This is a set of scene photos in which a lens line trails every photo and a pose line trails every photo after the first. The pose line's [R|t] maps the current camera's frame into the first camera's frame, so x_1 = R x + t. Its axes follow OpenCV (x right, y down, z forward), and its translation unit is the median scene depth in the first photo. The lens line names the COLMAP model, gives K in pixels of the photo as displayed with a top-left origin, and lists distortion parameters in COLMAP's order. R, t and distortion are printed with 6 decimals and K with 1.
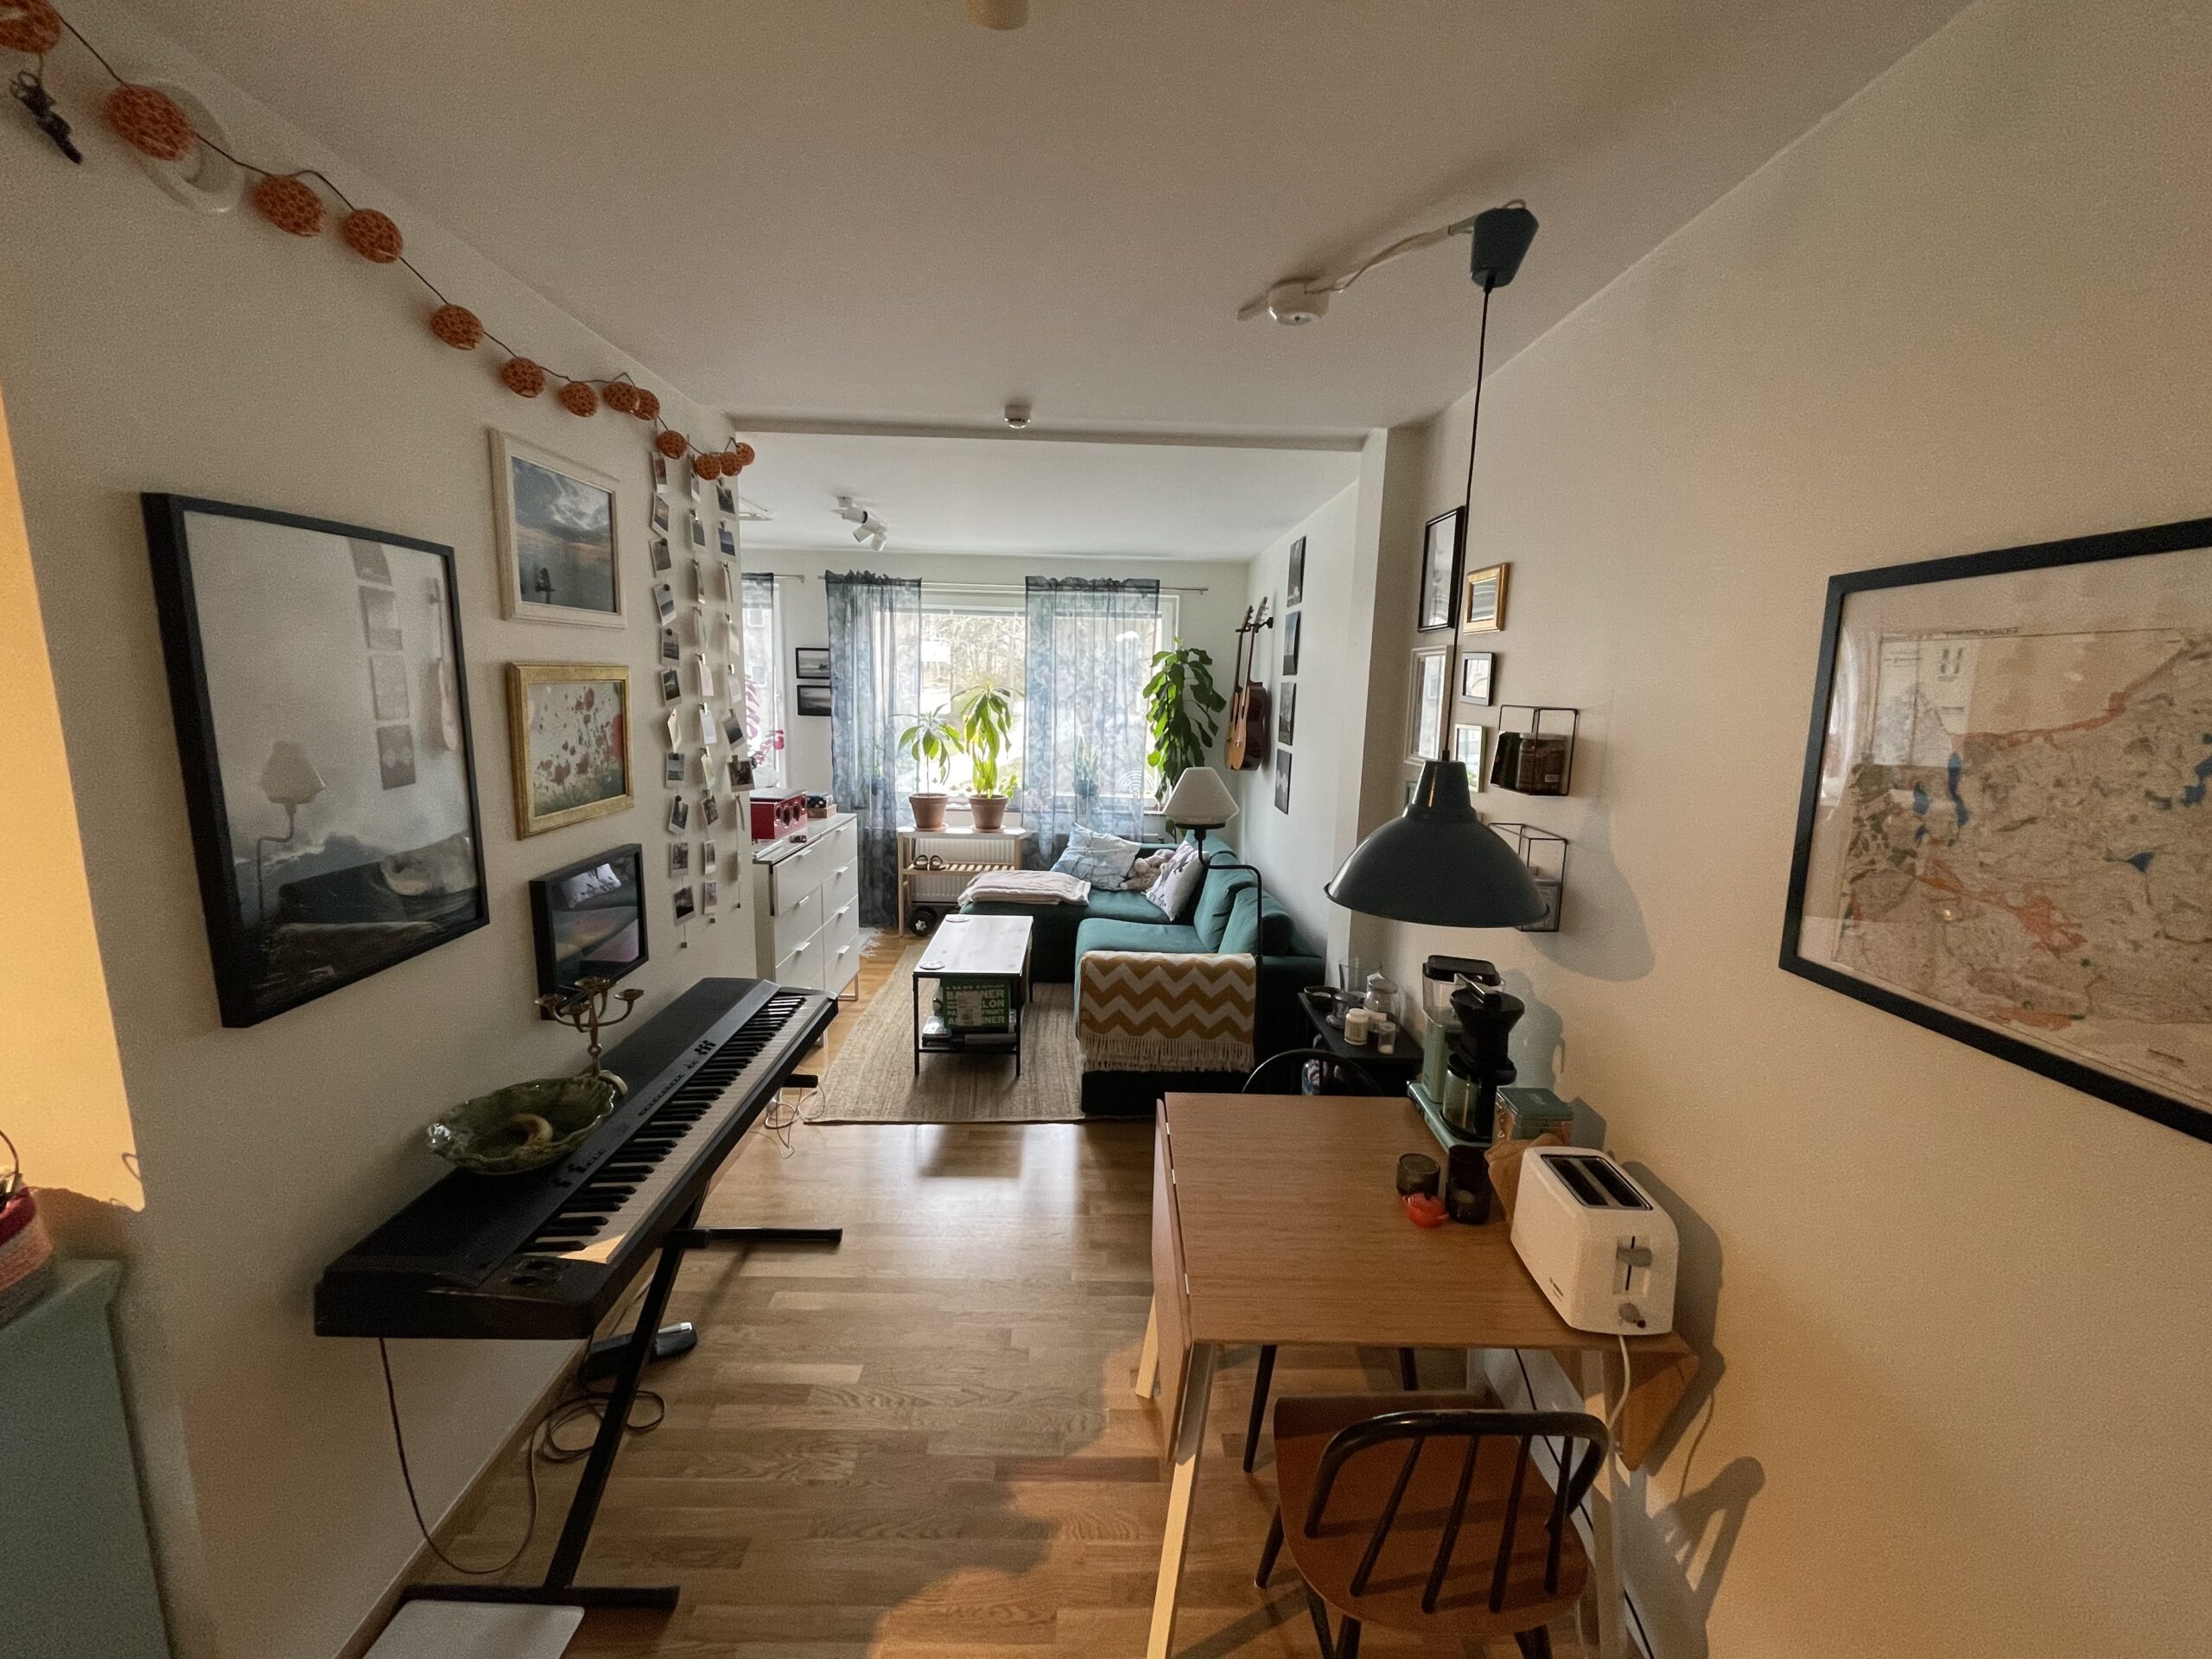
lens RADIAL K [[886.8, 0, 1108.7], [0, 886.8, 827.2], [0, 0, 1]] dist [-0.000908, -0.000428]
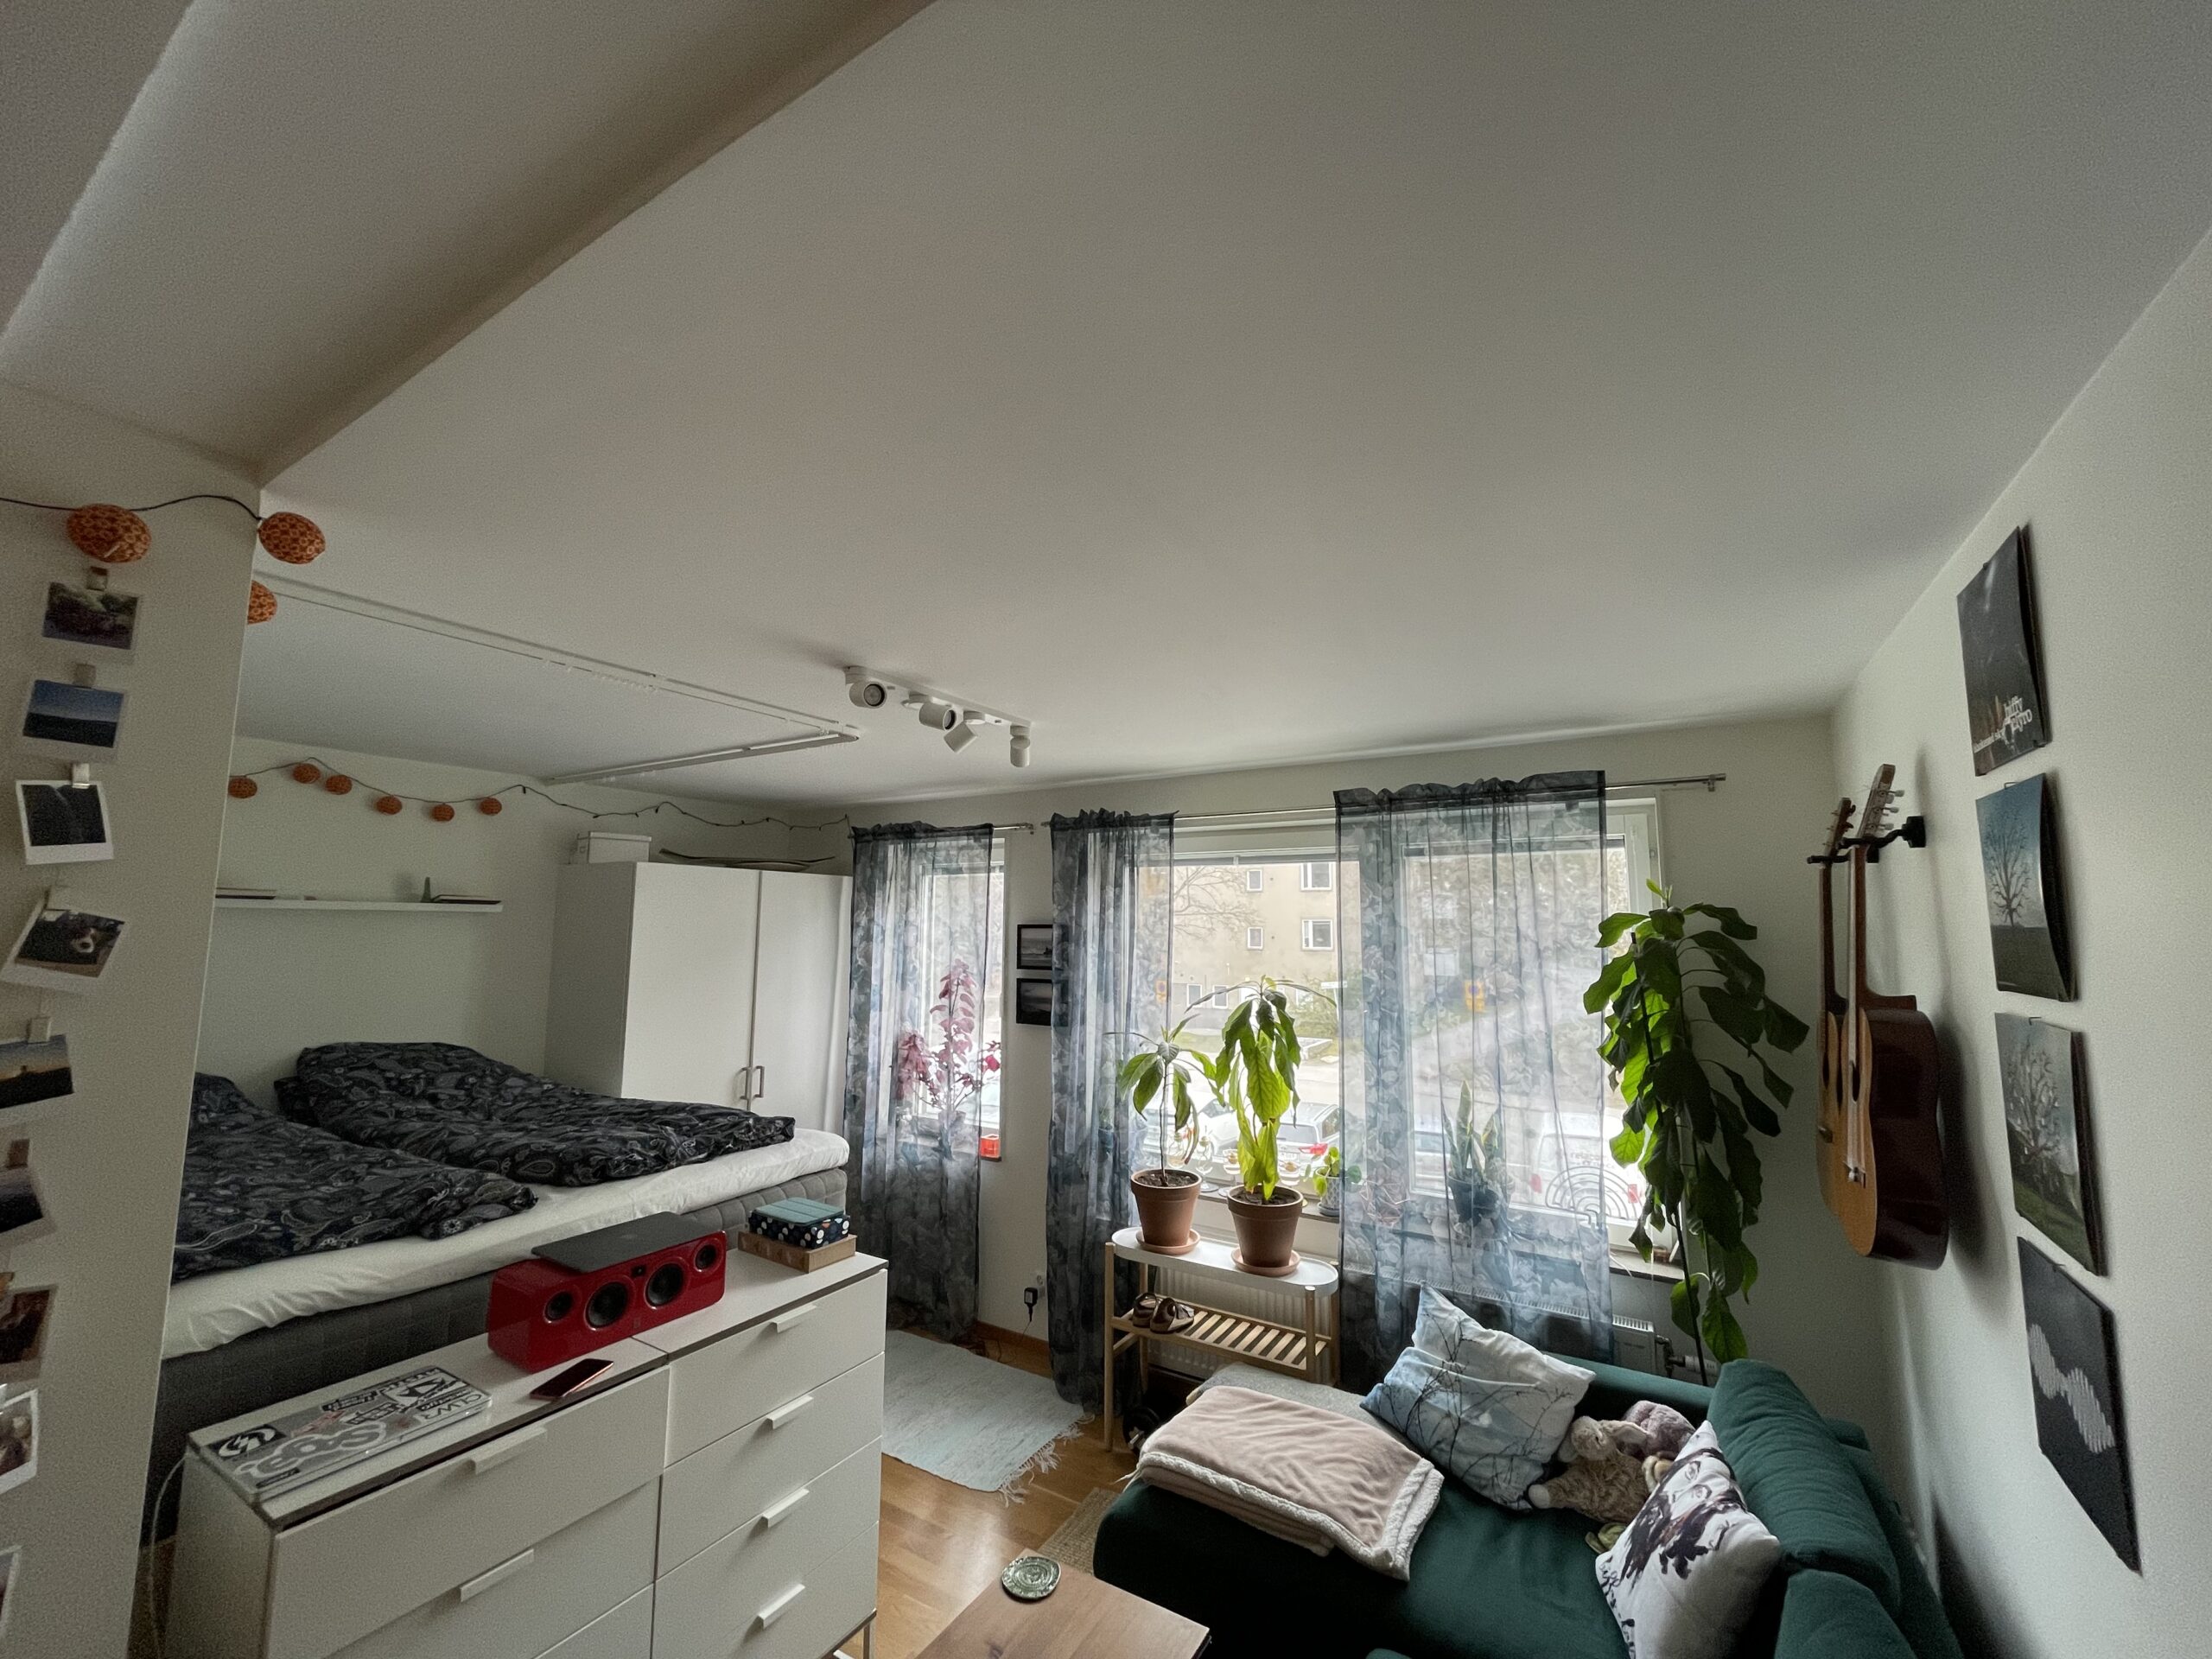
lens RADIAL K [[886.8, 0, 1106.5], [0, 886.8, 830.6], [0, 0, 1]] dist [-0.000908, -0.000428]
pose [[0.843752, -0.081113, -0.530569, 0.083200], [-0.071714, 0.962615, -0.261209, -0.098621], [0.531921, 0.258445, 0.806391, 0.465018]]
